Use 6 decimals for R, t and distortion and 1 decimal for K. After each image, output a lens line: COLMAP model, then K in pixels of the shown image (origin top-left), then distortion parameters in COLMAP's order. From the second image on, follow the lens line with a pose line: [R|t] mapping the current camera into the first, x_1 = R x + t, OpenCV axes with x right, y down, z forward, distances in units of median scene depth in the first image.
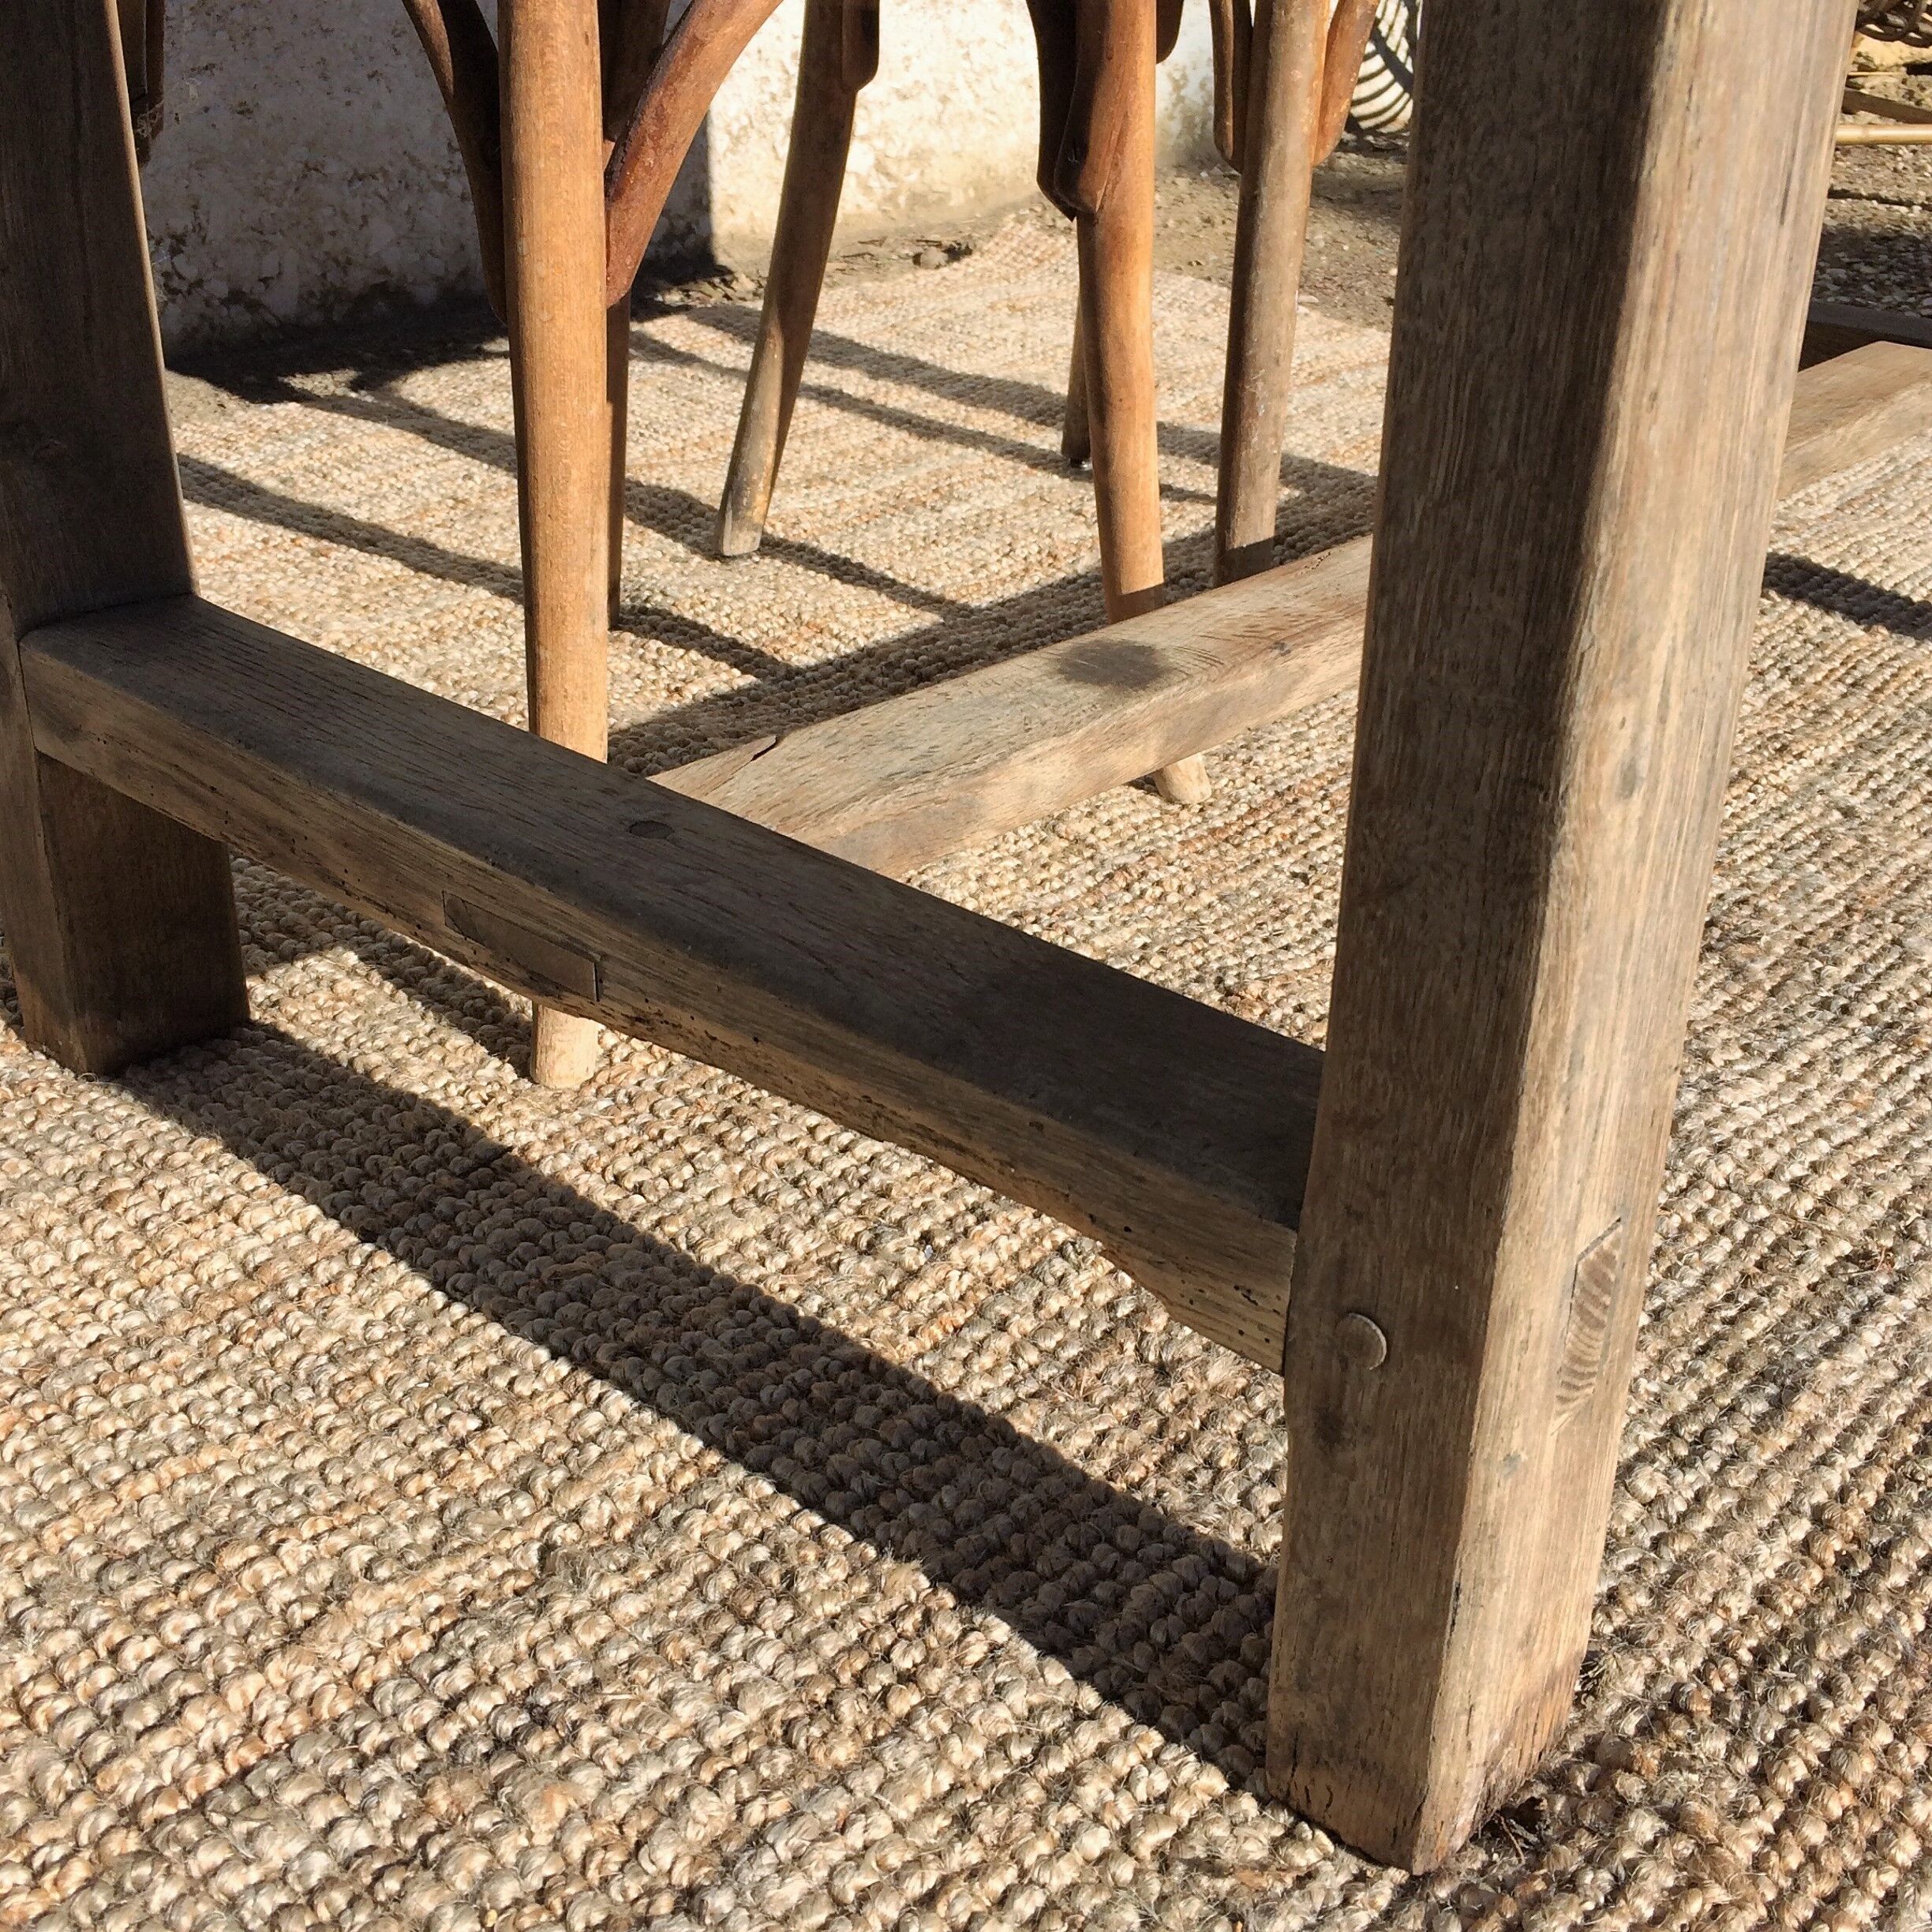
lens RADIAL K [[2371.2, 0, 965.0], [0, 2371.2, 958.6], [0, 0, 1]] dist [0.043398, 0.000000]
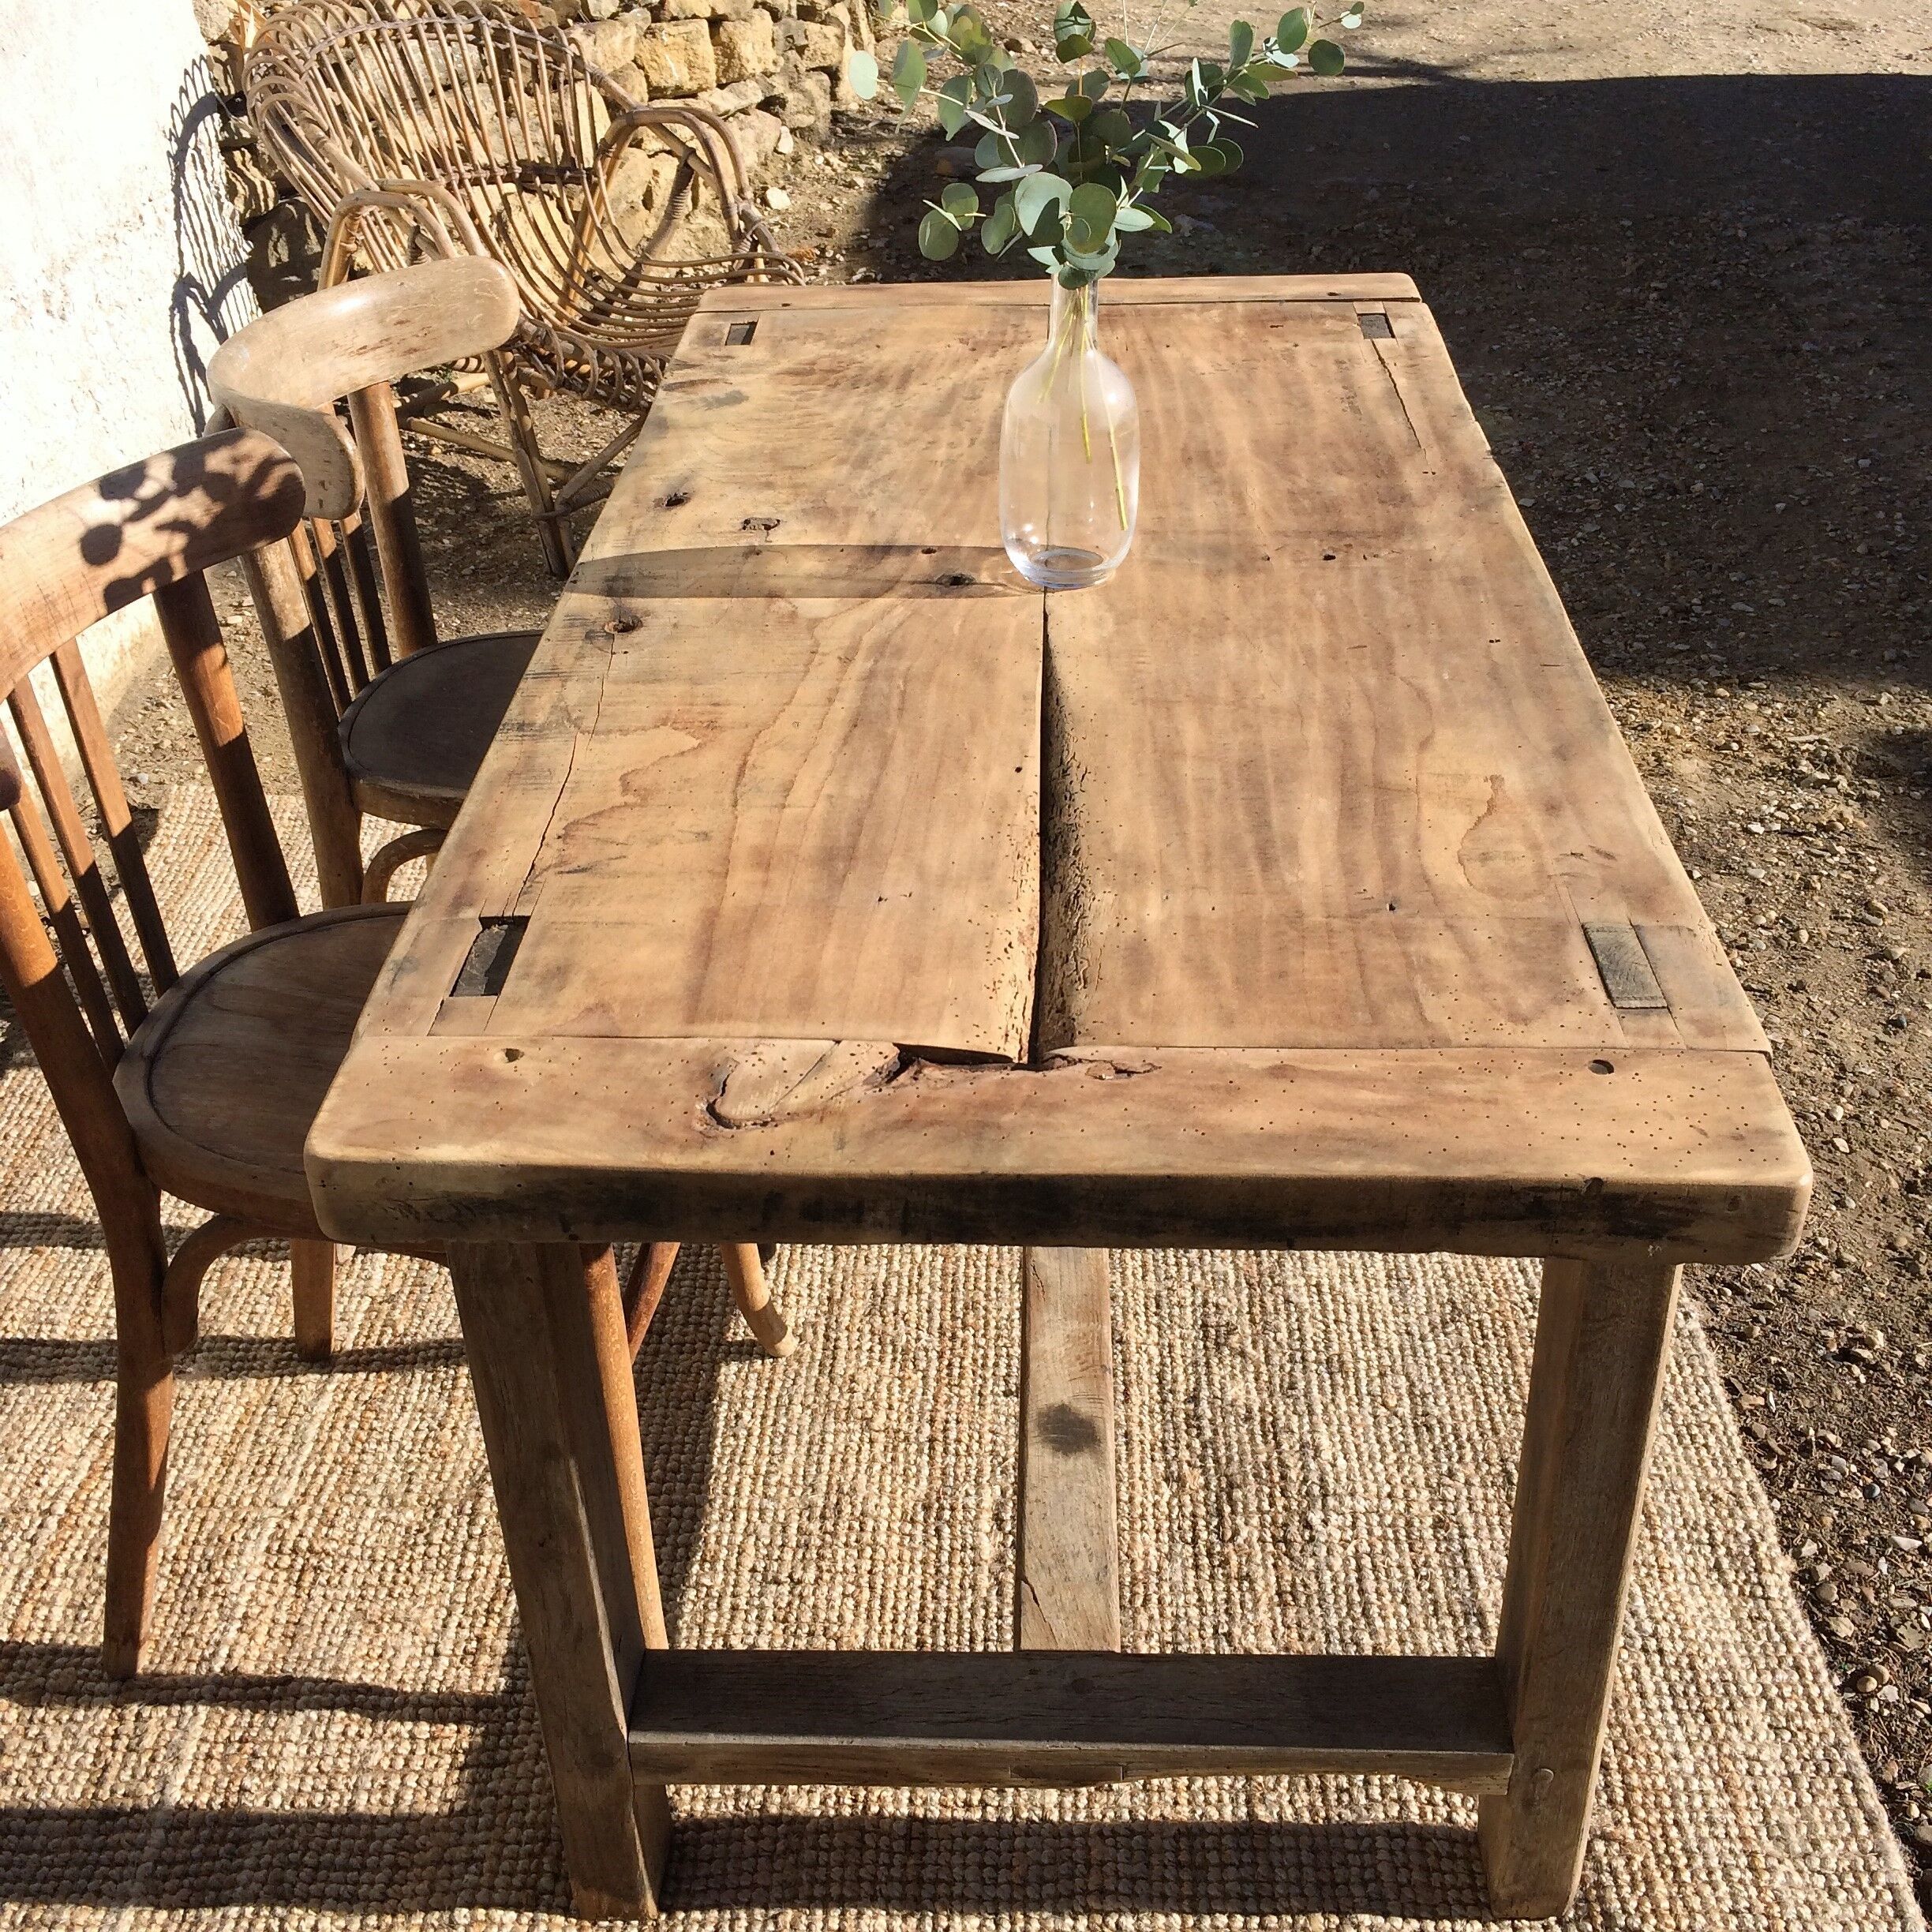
lens RADIAL K [[2251.0, 0, 966.2], [0, 2251.0, 952.5], [0, 0, 1]] dist [0.034214, 0.000000]
pose [[0.769350, -0.379113, 0.514173, -0.963354], [0.325457, 0.925191, 0.195190, -1.046190], [-0.549707, 0.017172, 0.835181, -0.611395]]
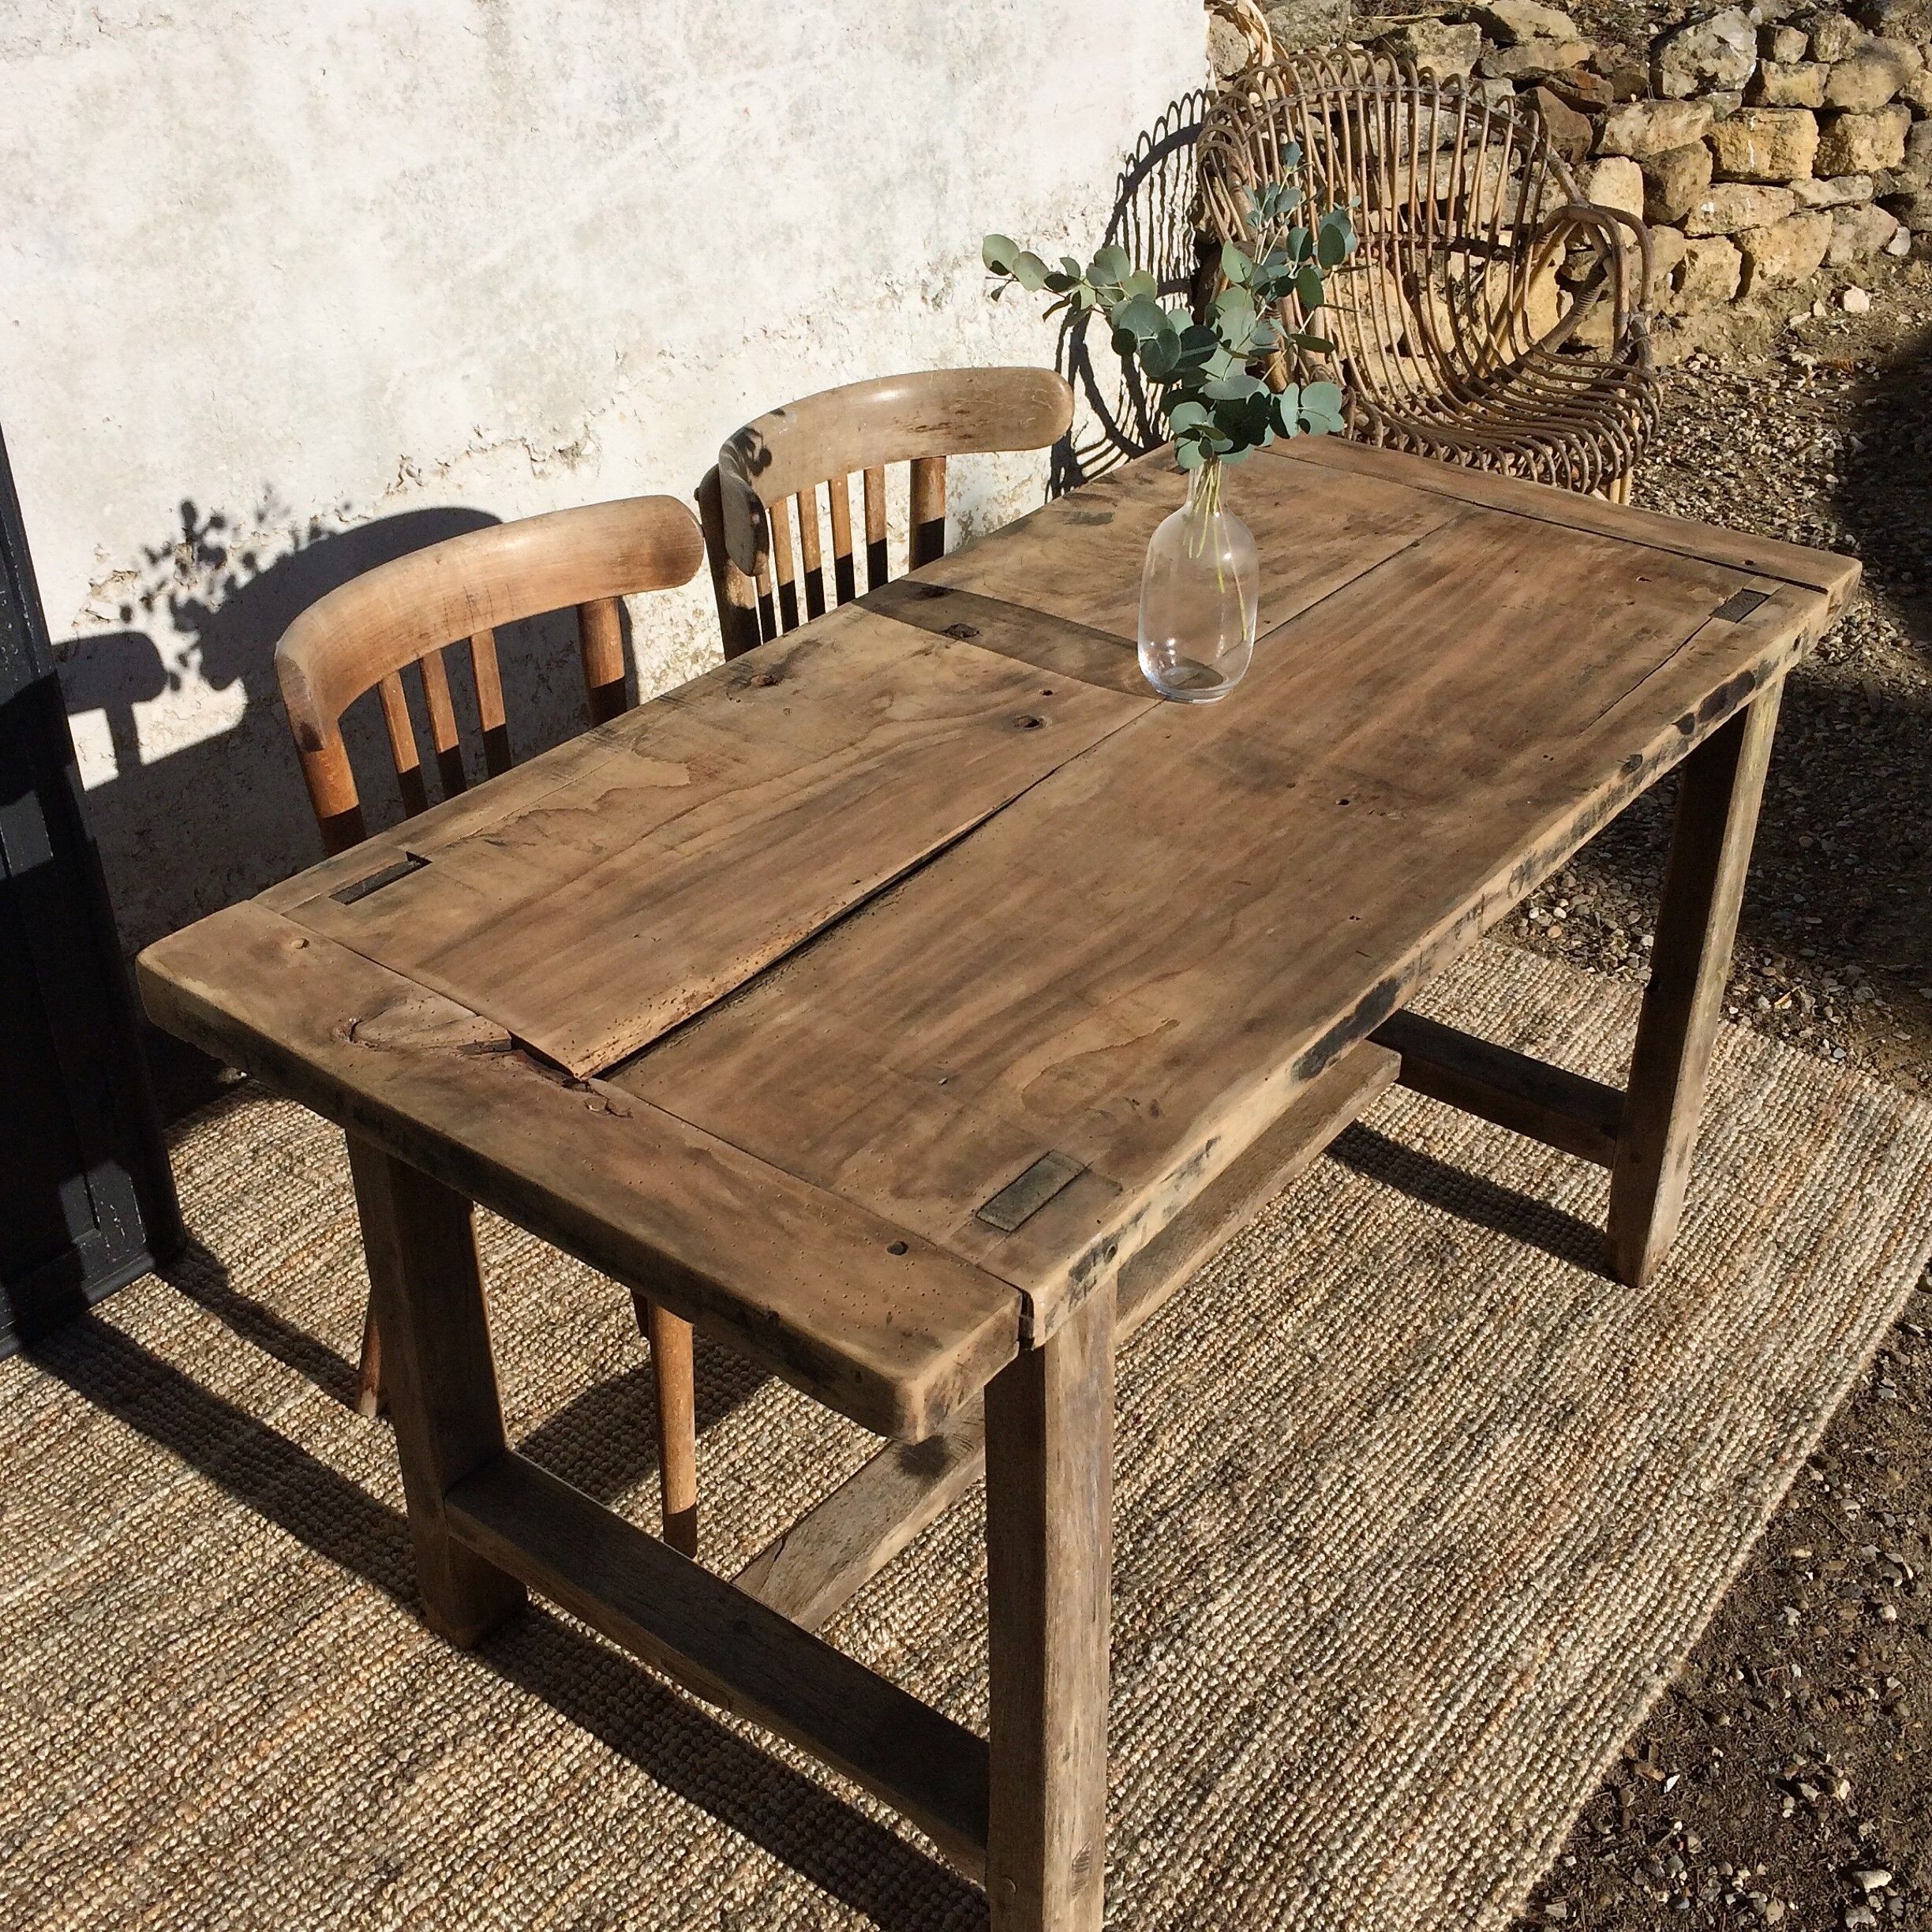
lens RADIAL K [[2371.2, 0, 958.9], [0, 2371.2, 949.0], [0, 0, 1]] dist [0.043398, 0.000000]
pose [[0.997062, -0.058072, 0.049960, 0.012742], [0.053037, 0.993890, 0.096794, -0.970819], [-0.055276, -0.093860, 0.994050, -1.416055]]
